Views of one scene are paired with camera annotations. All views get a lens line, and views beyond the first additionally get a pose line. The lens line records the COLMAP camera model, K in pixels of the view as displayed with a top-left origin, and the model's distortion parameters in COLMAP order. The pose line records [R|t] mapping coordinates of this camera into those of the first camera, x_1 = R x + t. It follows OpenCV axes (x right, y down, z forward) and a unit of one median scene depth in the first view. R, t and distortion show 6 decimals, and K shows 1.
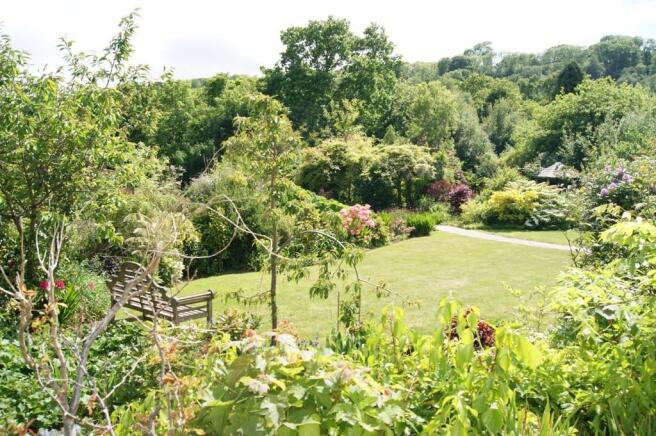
lens RADIAL K [[522.2, 0, 328.3], [0, 522.2, 216.4], [0, 0, 1]] dist [-0.066805, 0.001147]
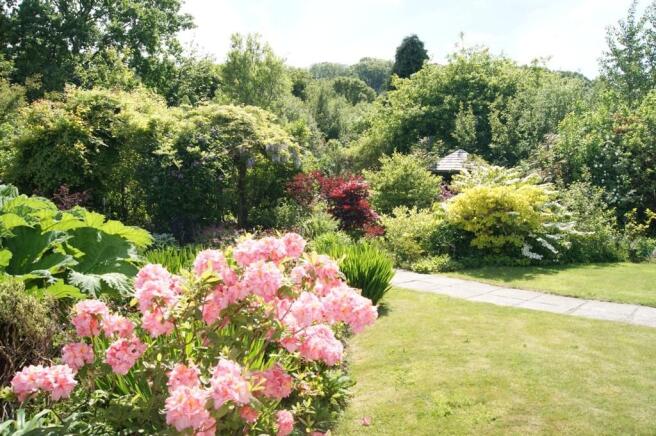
lens RADIAL K [[522.2, 0, 325.8], [0, 522.2, 219.0], [0, 0, 1]] dist [-0.066805, 0.001147]
pose [[0.908476, -0.021532, 0.417383, 0.008084], [0.027741, 0.999576, -0.008815, -0.015390], [-0.417016, 0.019587, 0.908688, 0.510665]]
